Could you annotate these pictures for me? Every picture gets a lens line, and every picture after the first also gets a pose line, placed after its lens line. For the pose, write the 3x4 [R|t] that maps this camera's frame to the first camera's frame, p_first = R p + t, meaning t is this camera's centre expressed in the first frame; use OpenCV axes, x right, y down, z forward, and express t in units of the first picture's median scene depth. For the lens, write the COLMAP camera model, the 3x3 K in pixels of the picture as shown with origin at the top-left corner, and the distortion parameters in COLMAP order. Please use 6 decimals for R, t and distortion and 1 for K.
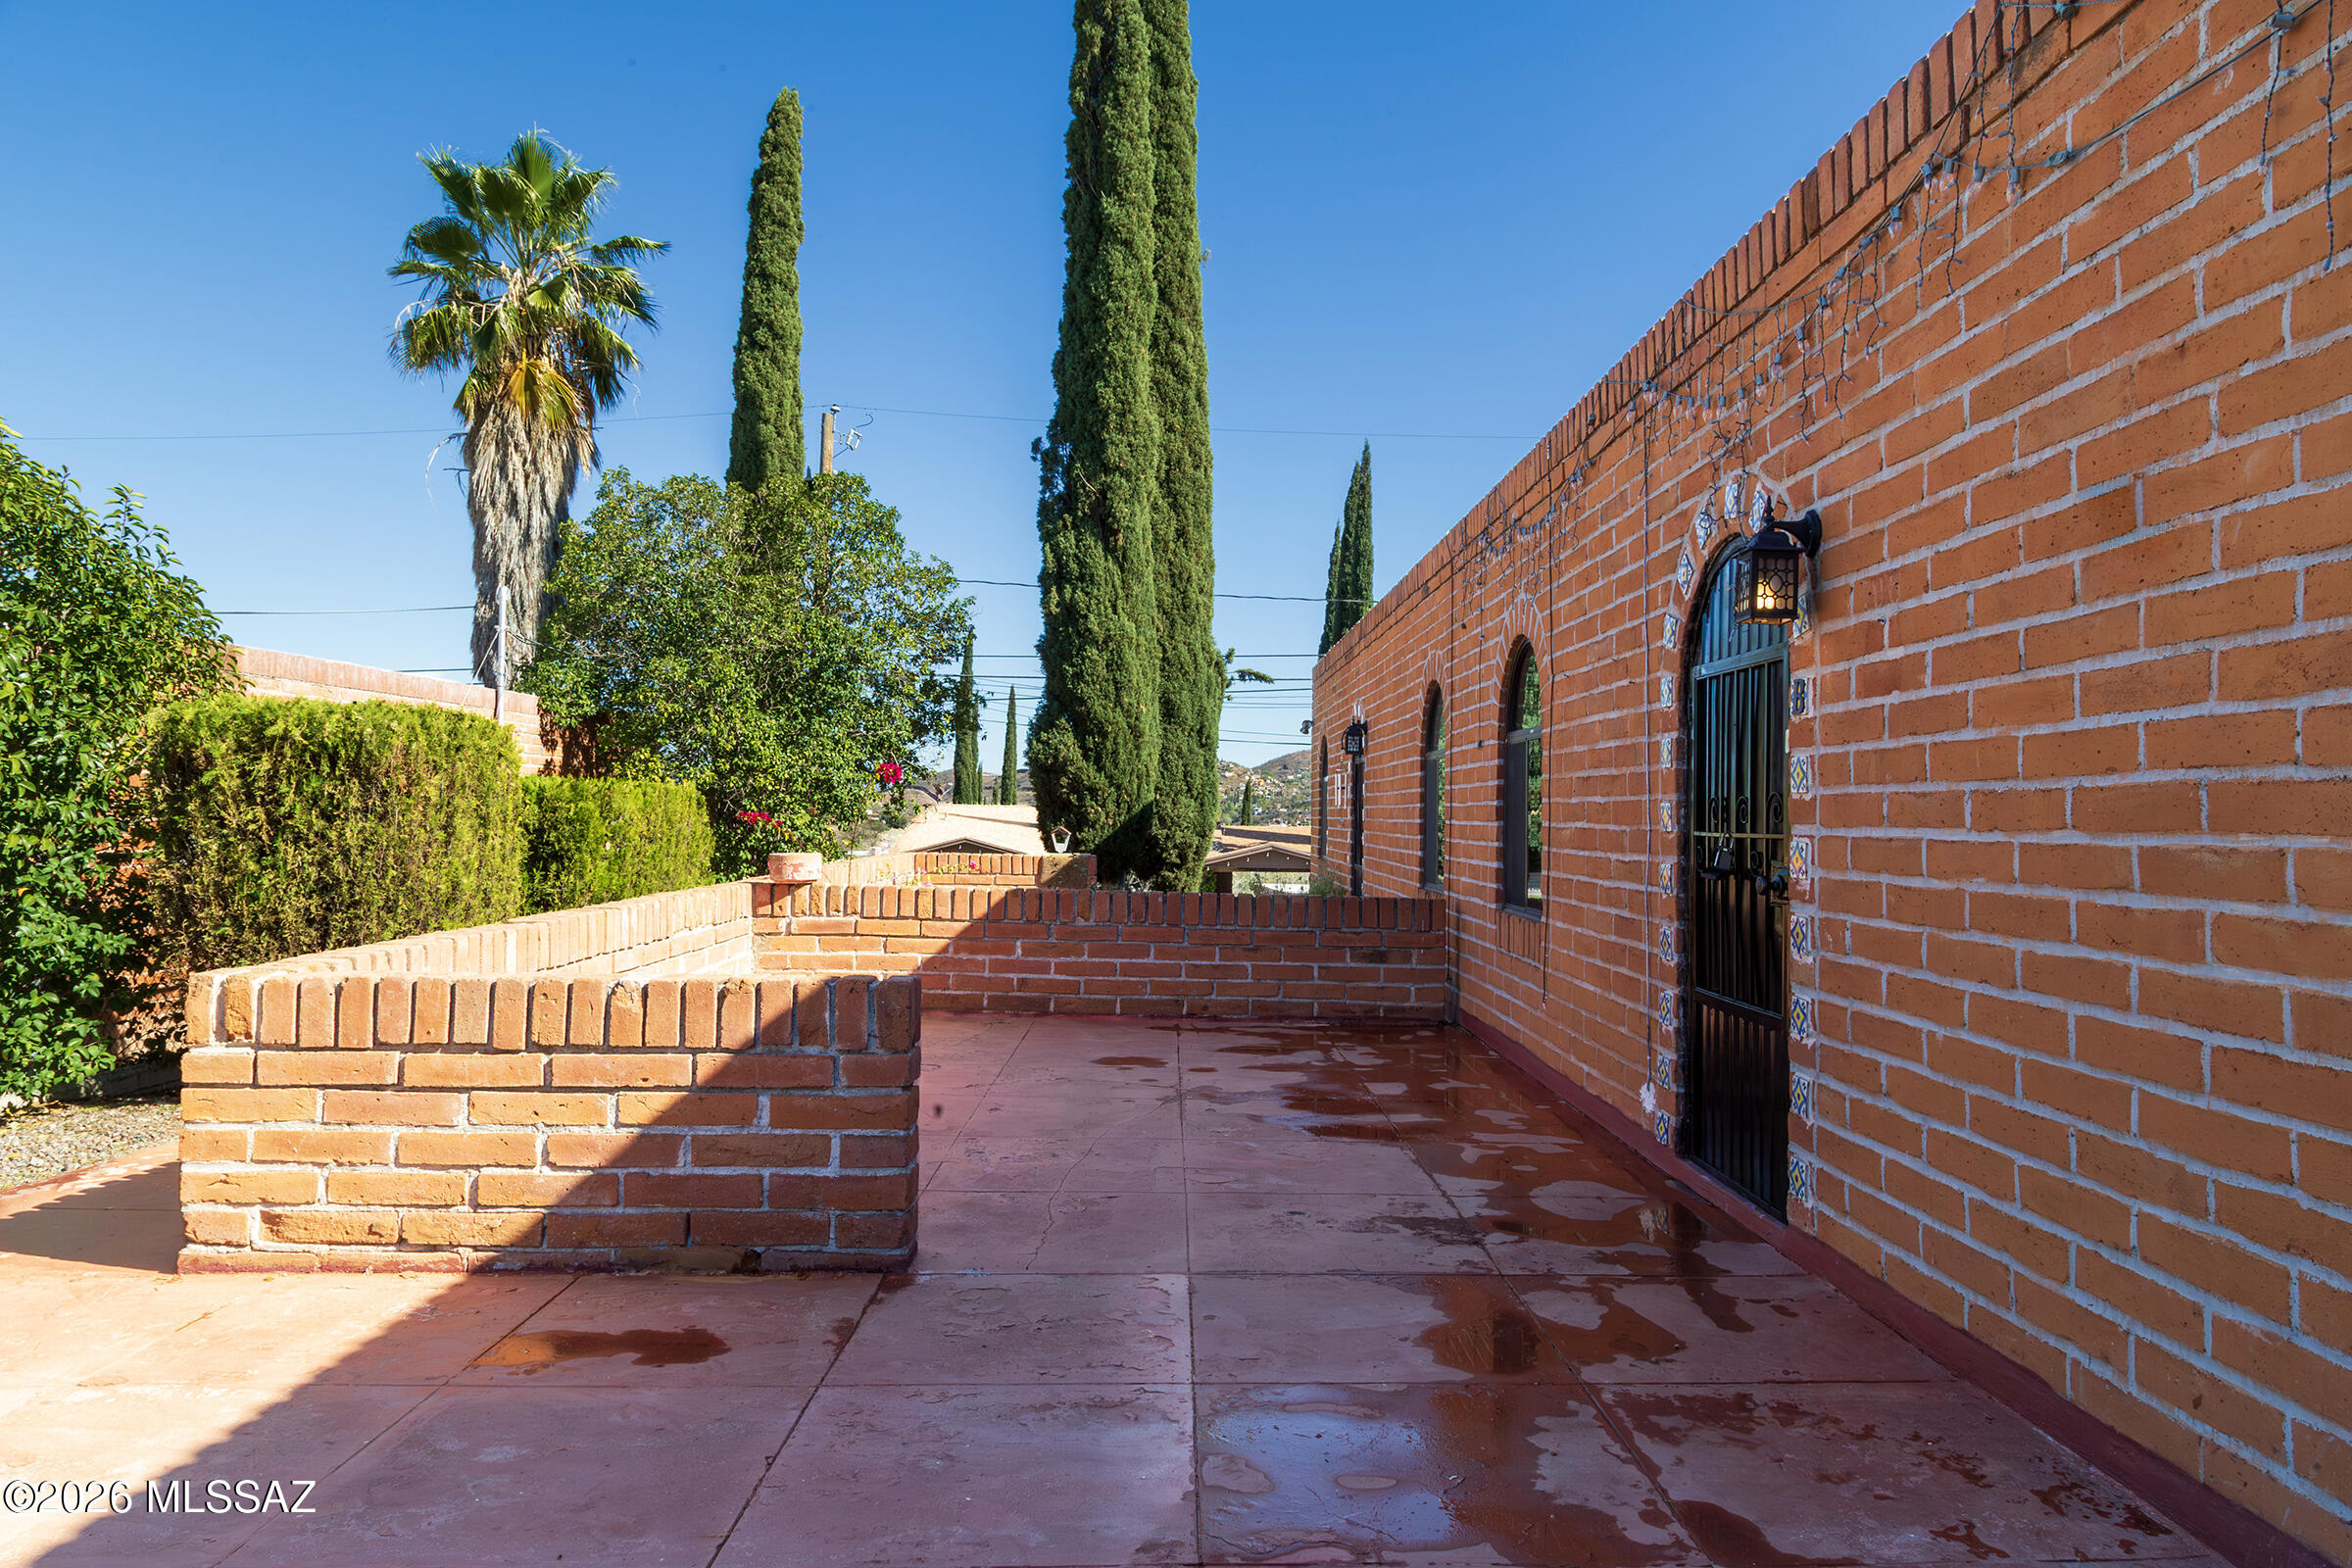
lens RADIAL K [[1566.2, 0, 1168.7], [0, 1566.2, 774.2], [0, 0, 1]] dist [-0.004032, -0.003639]
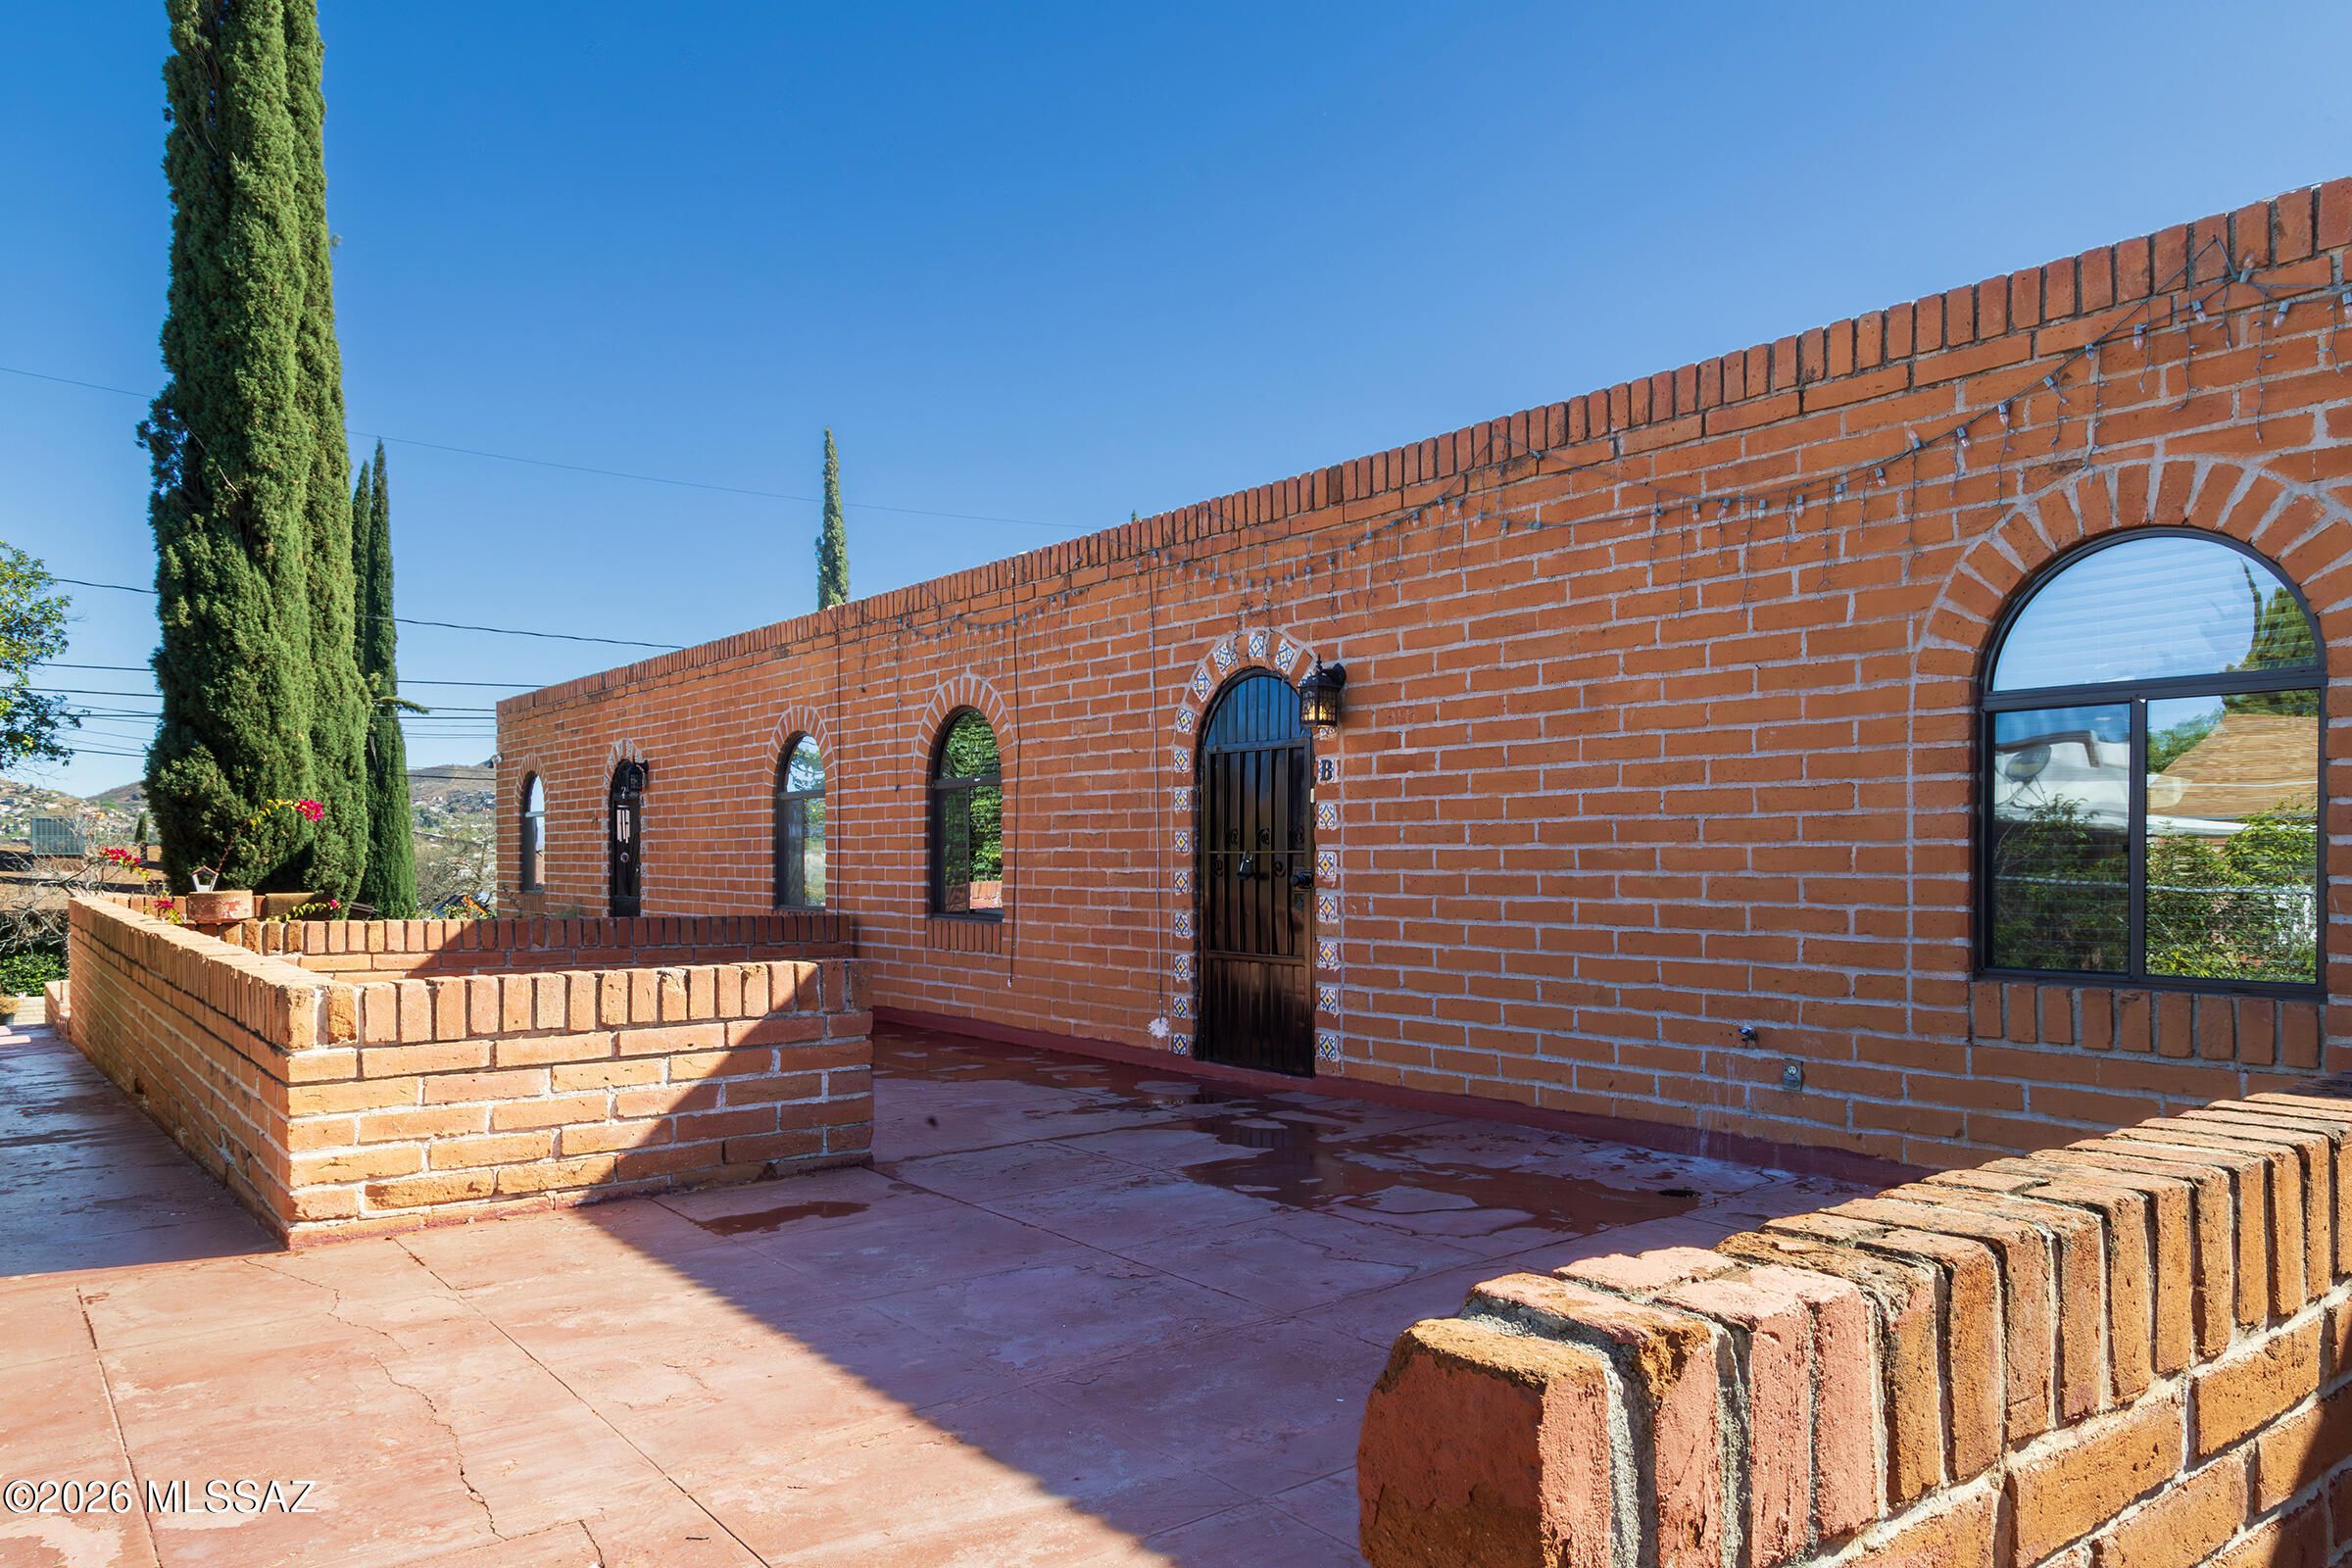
lens RADIAL K [[1612.9, 0, 1208.3], [0, 1612.9, 856.5], [0, 0, 1]] dist [0.000953, -0.004037]
pose [[0.785431, -0.013057, 0.618811, -0.829767], [-0.005183, 0.999604, 0.027670, -0.002988], [-0.618927, -0.024941, 0.785052, -0.330576]]
